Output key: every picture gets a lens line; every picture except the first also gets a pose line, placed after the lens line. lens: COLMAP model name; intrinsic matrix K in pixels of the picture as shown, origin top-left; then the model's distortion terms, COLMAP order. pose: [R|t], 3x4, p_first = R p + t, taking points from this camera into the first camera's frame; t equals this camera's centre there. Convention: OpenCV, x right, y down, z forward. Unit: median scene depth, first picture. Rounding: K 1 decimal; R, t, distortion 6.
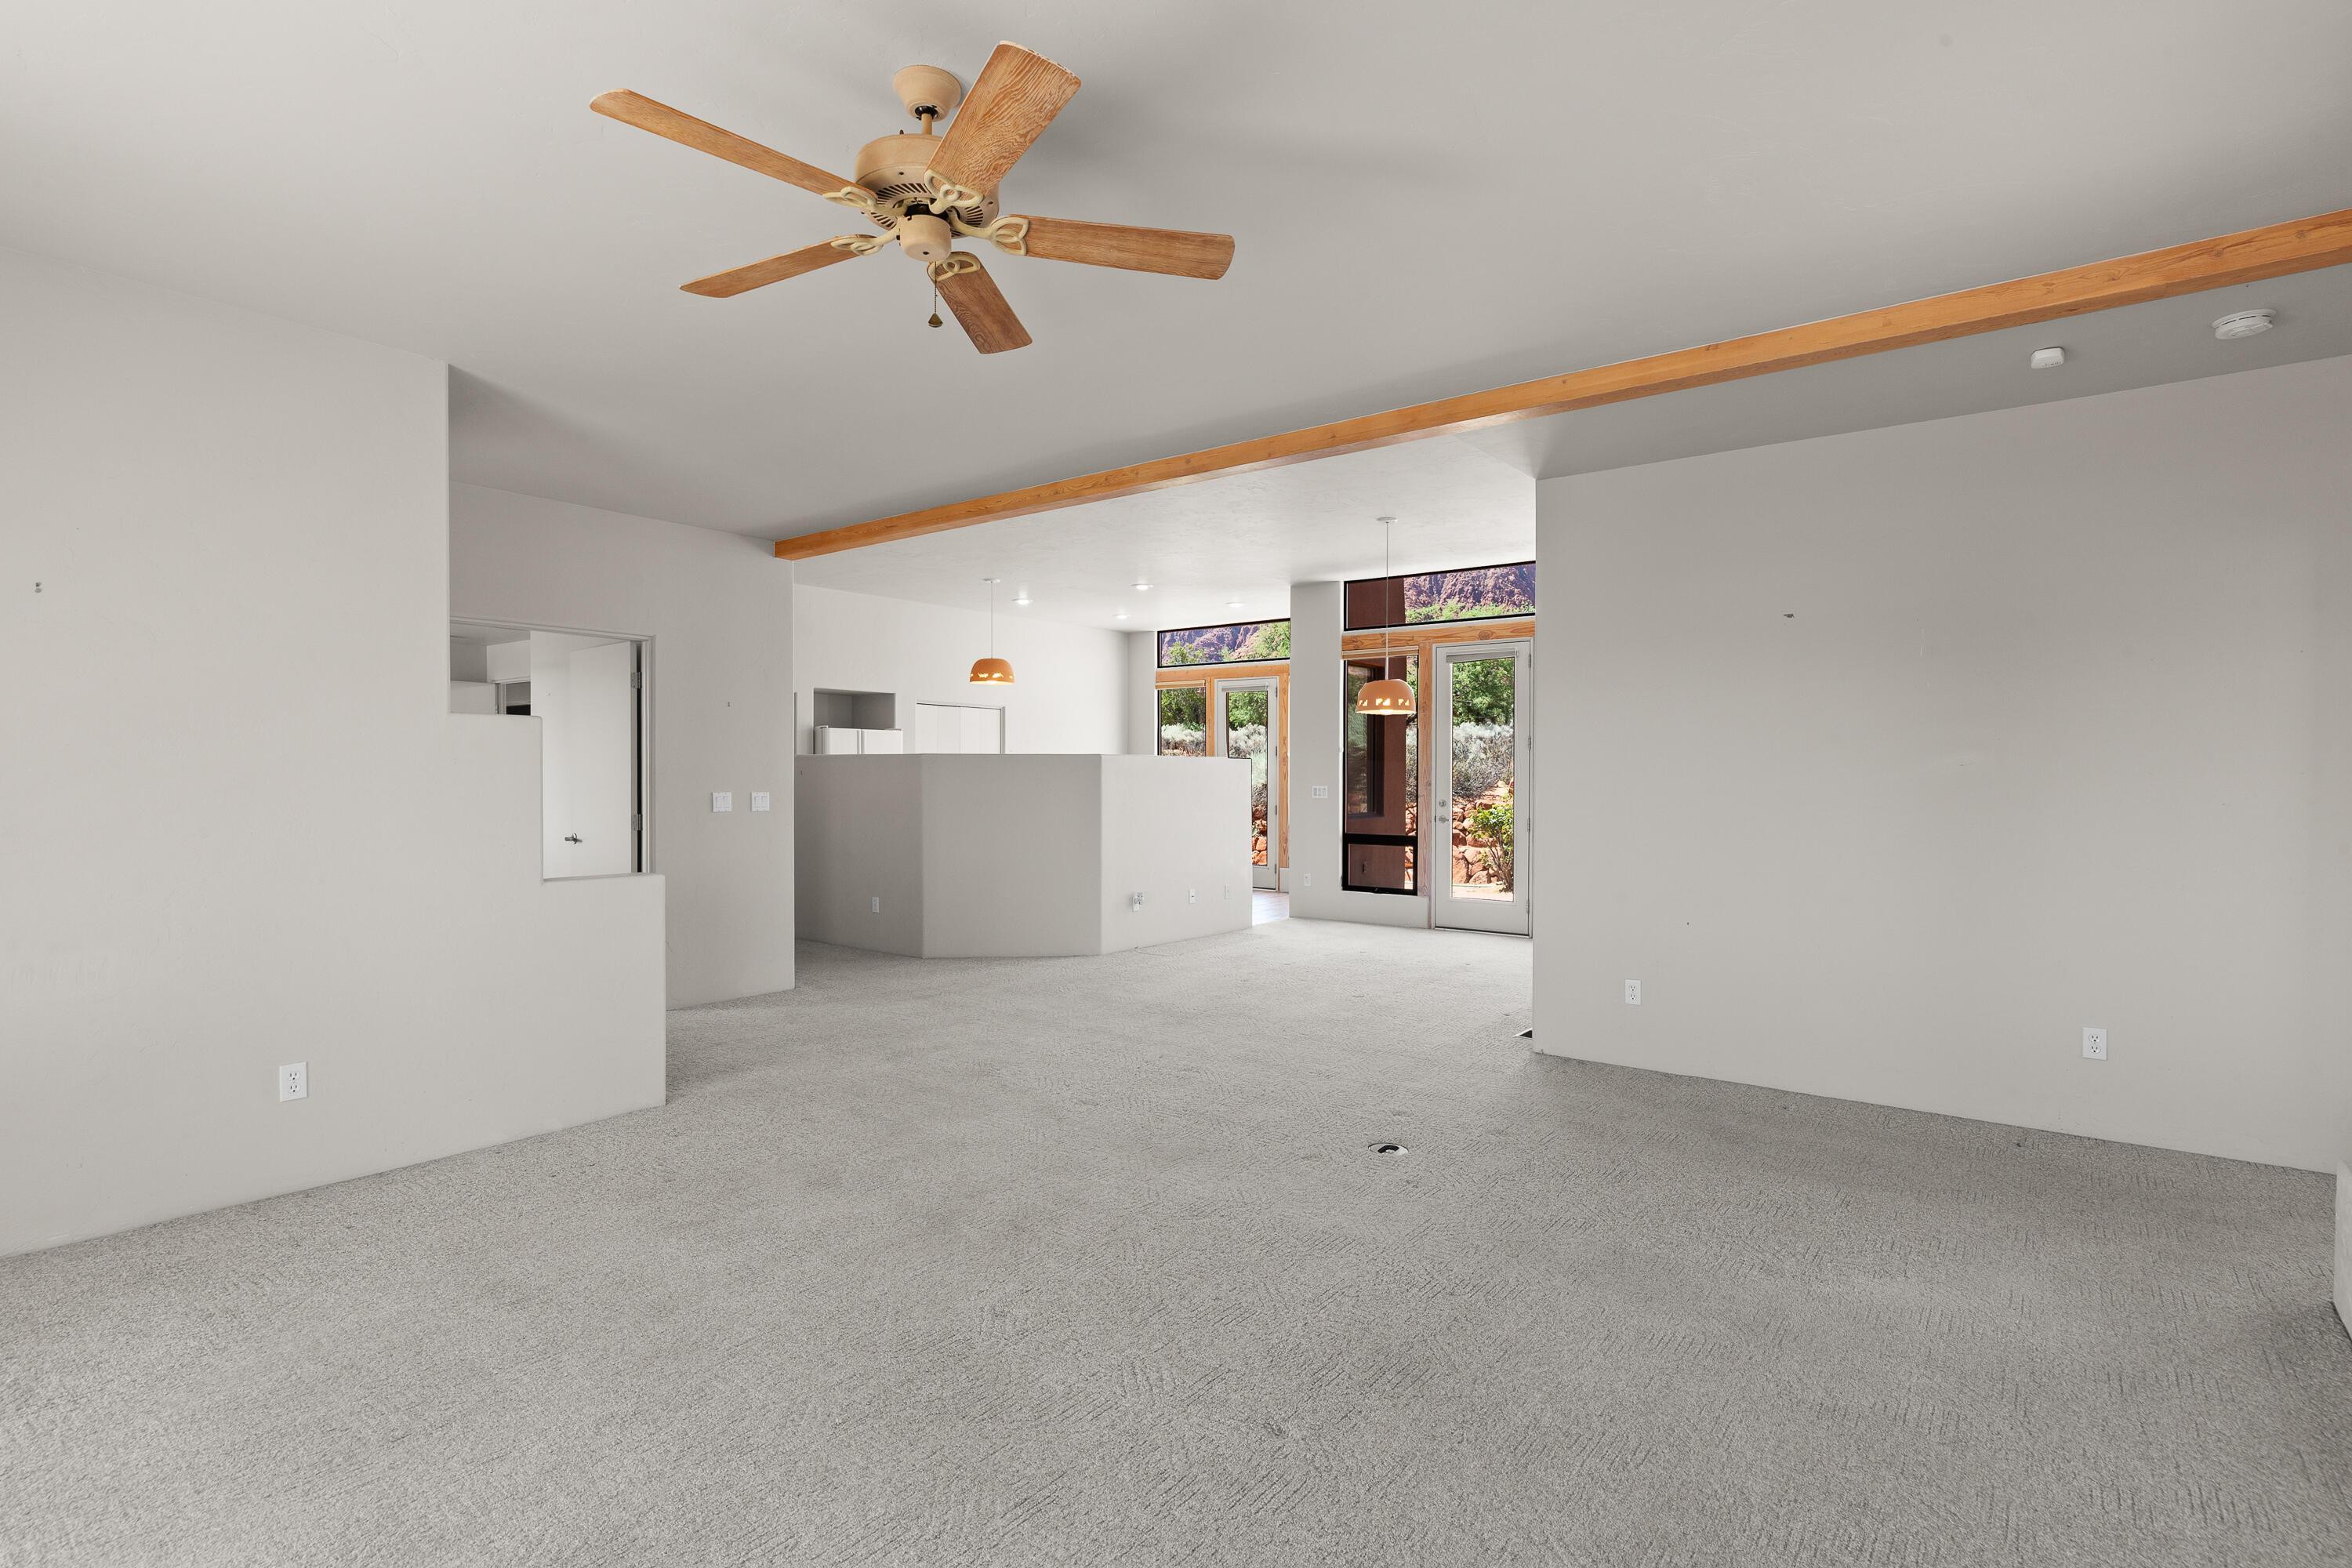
lens RADIAL K [[1163.3, 0, 1159.7], [0, 1163.3, 786.4], [0, 0, 1]] dist [0.000395, -0.000072]
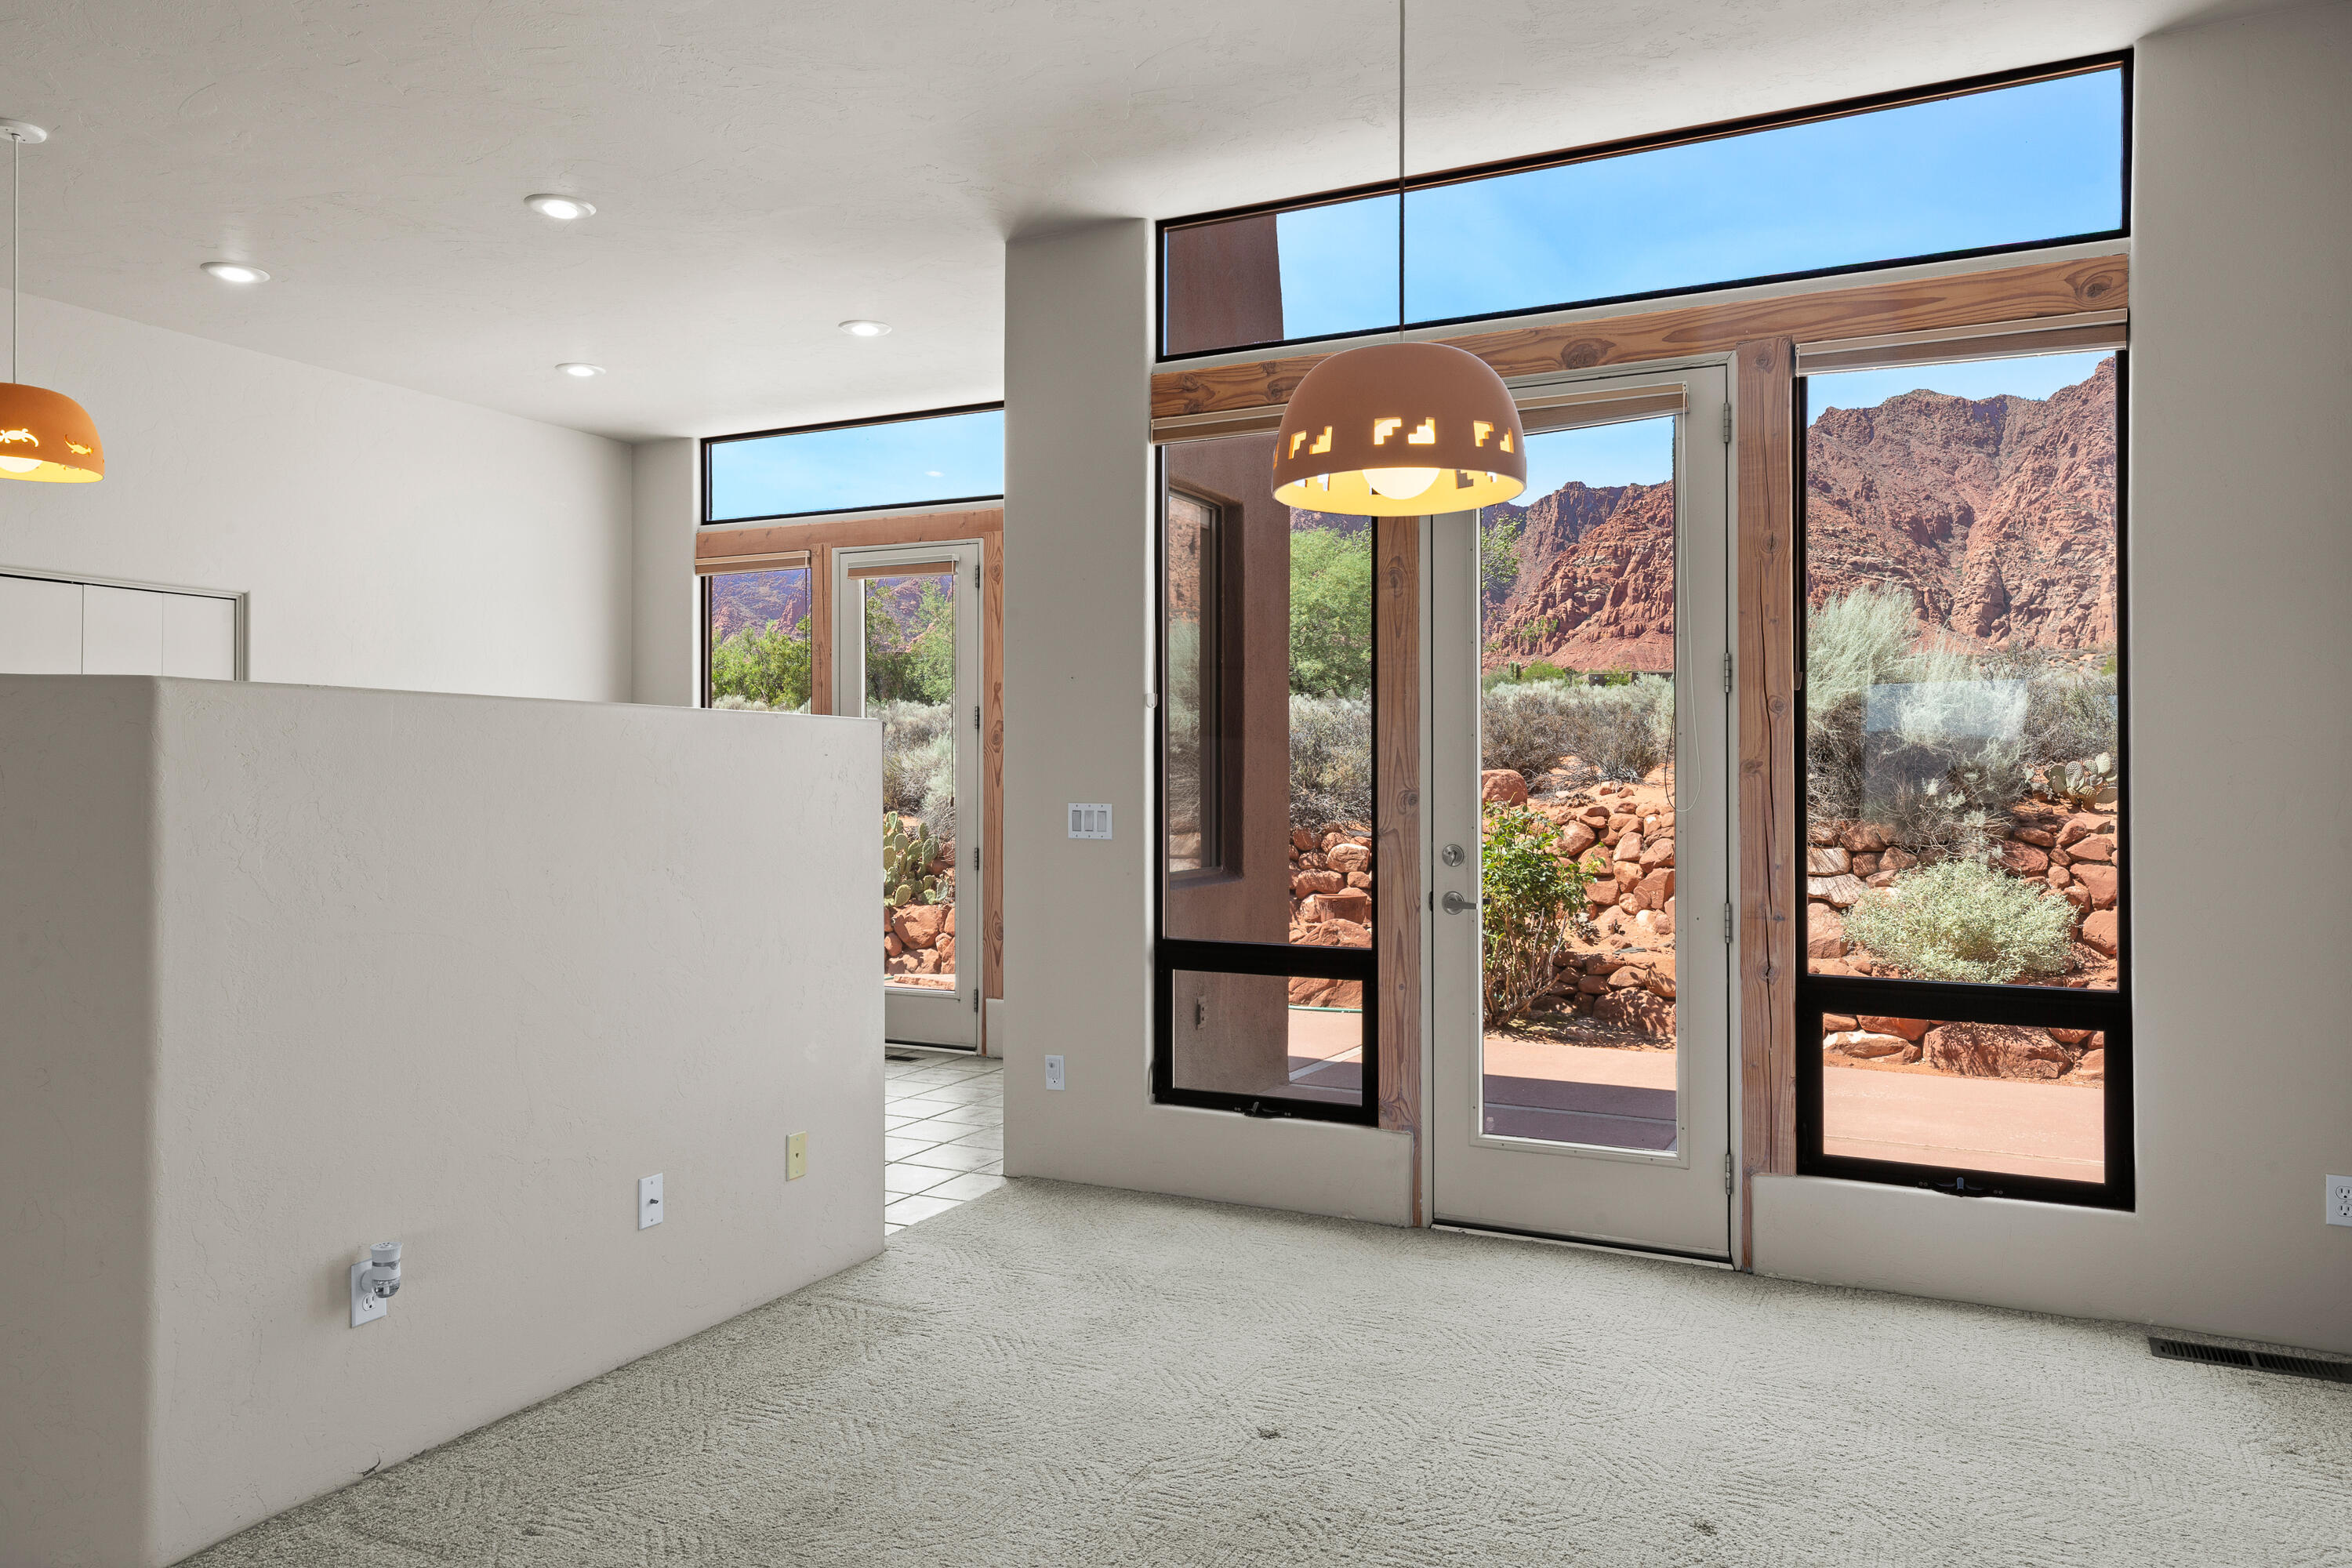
lens RADIAL K [[1592.2, 0, 1172.4], [0, 1592.2, 768.2], [0, 0, 1]] dist [0.010366, 0.001360]
pose [[0.978799, 0.000910, 0.204822, 0.064848], [0.002467, 0.999865, -0.016233, -0.003434], [-0.204809, 0.016394, 0.978665, 0.532604]]
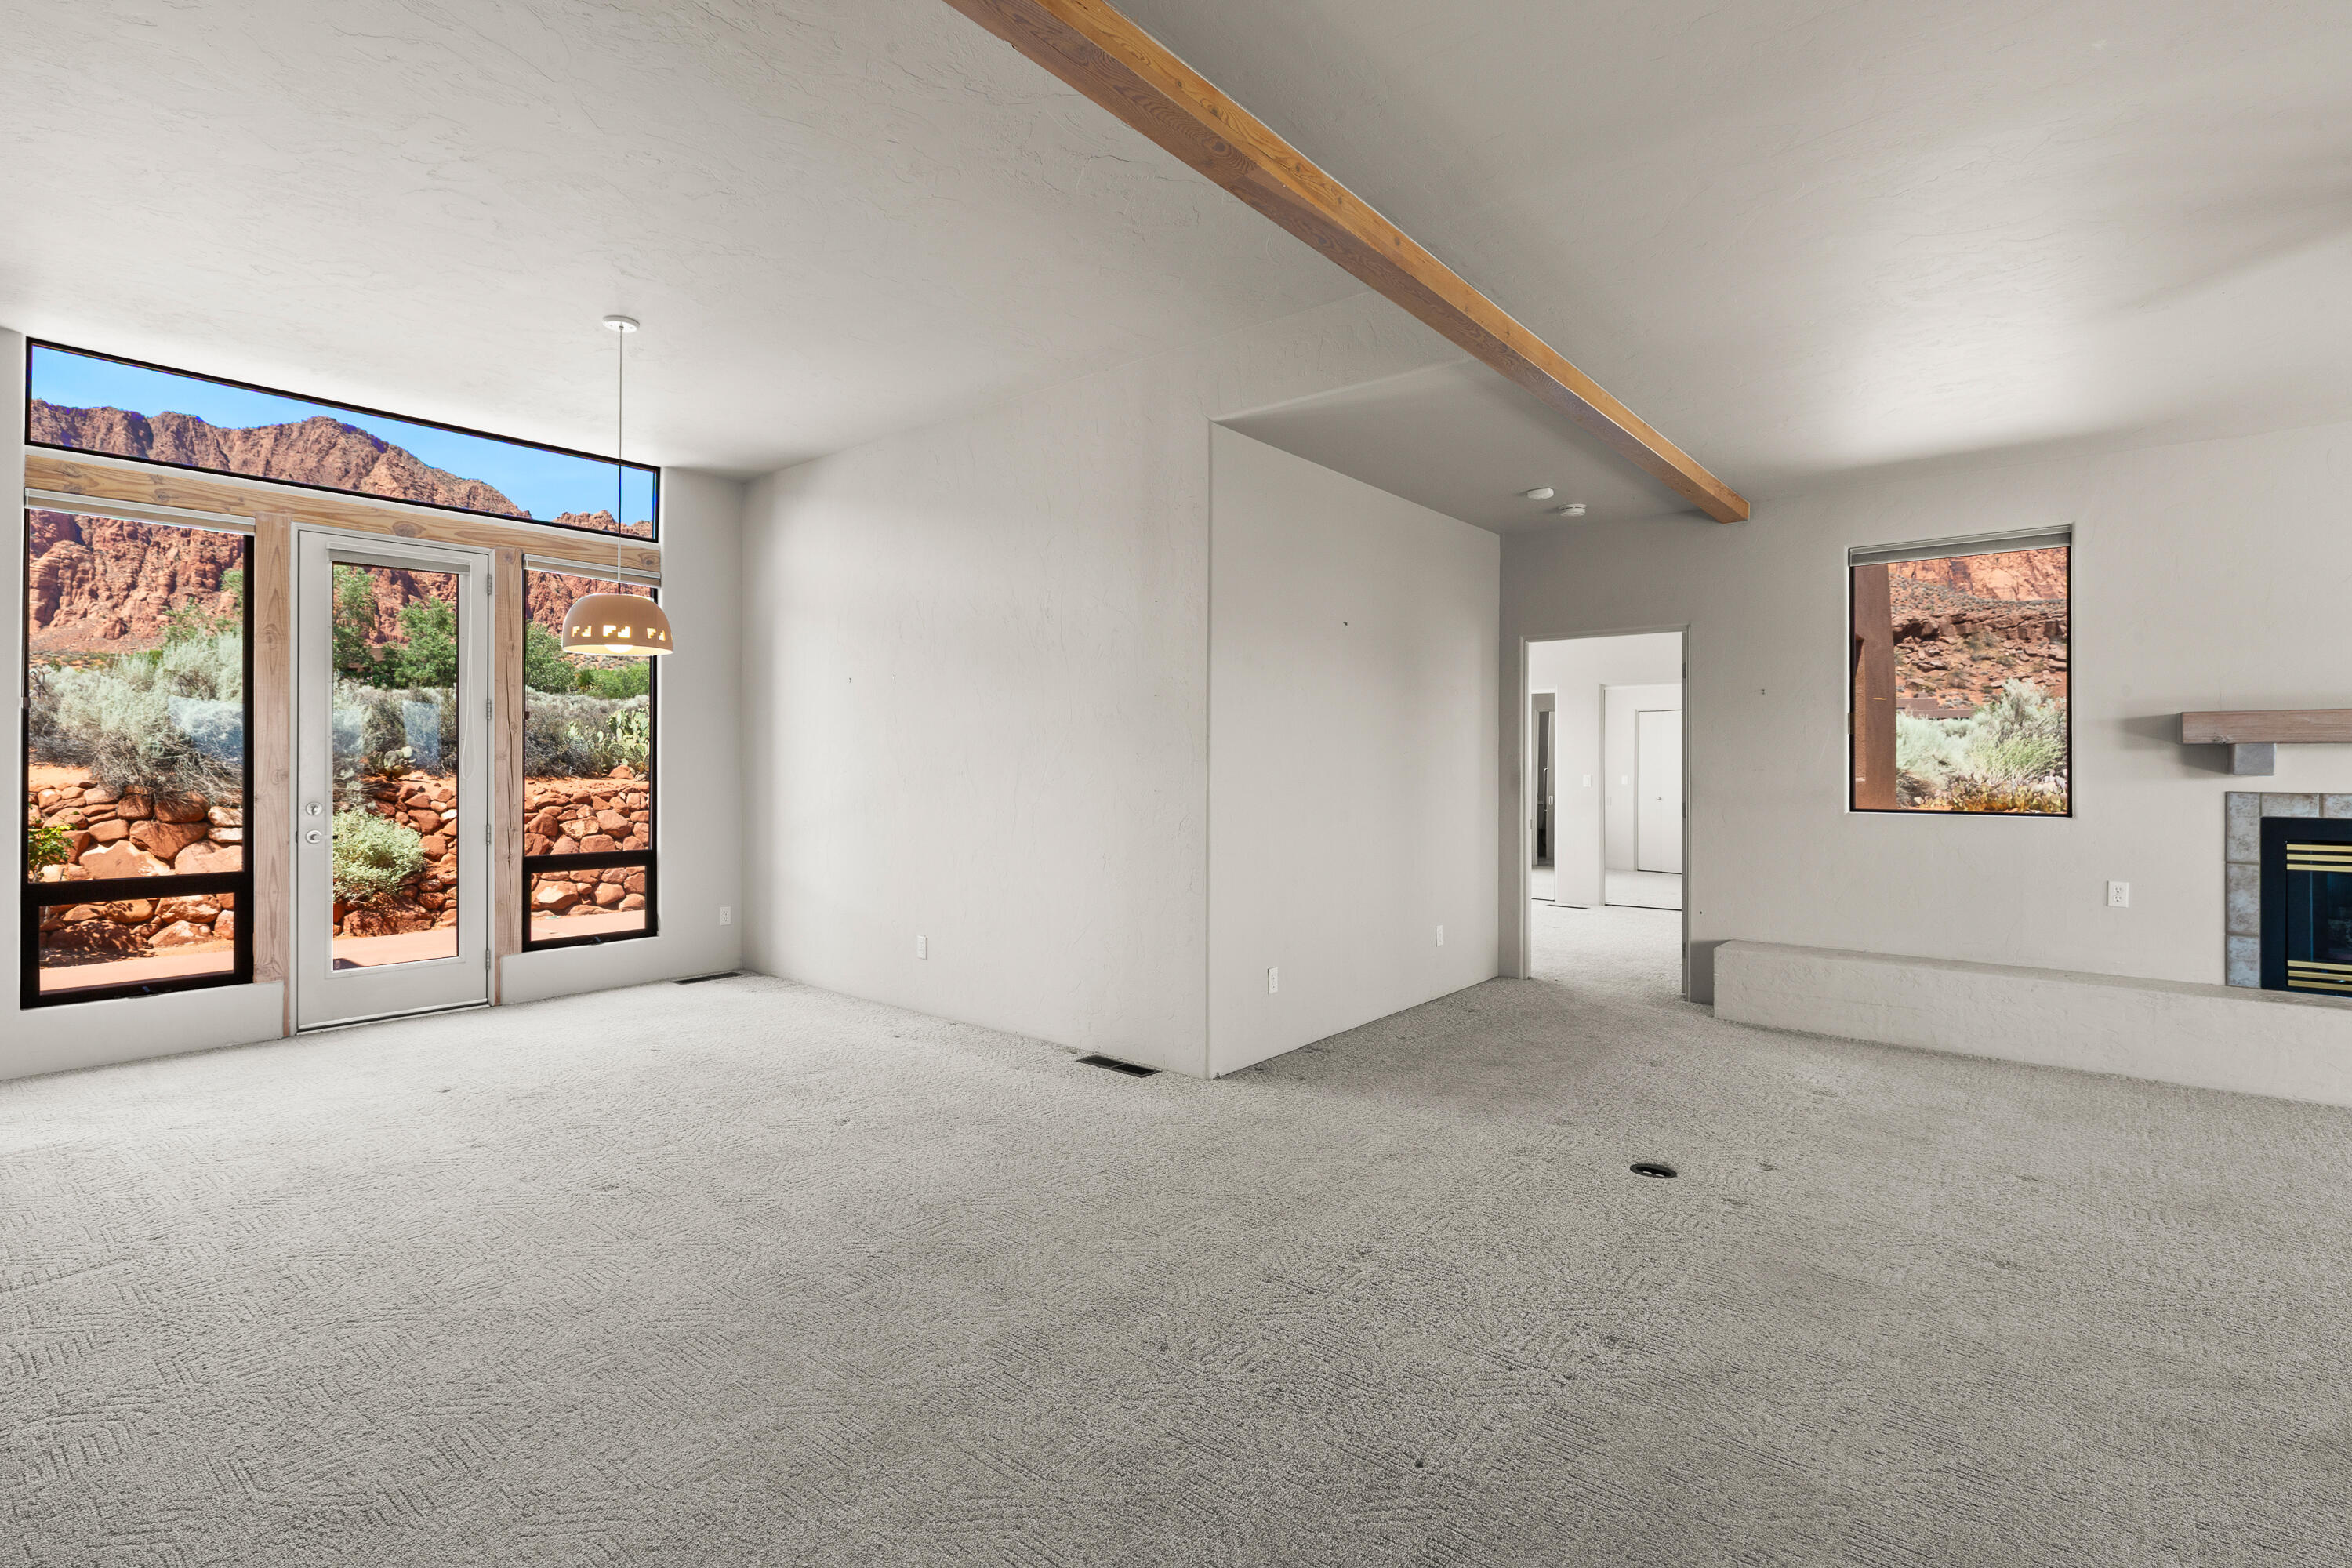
lens RADIAL K [[1098.2, 0, 1180.0], [0, 1098.2, 761.4], [0, 0, 1]] dist [-0.004362, 0.000098]
pose [[0.012589, -0.000624, 0.999921, -0.266625], [0.007733, 0.999970, 0.000527, -0.005131], [-0.999891, 0.007726, 0.012594, 0.541755]]
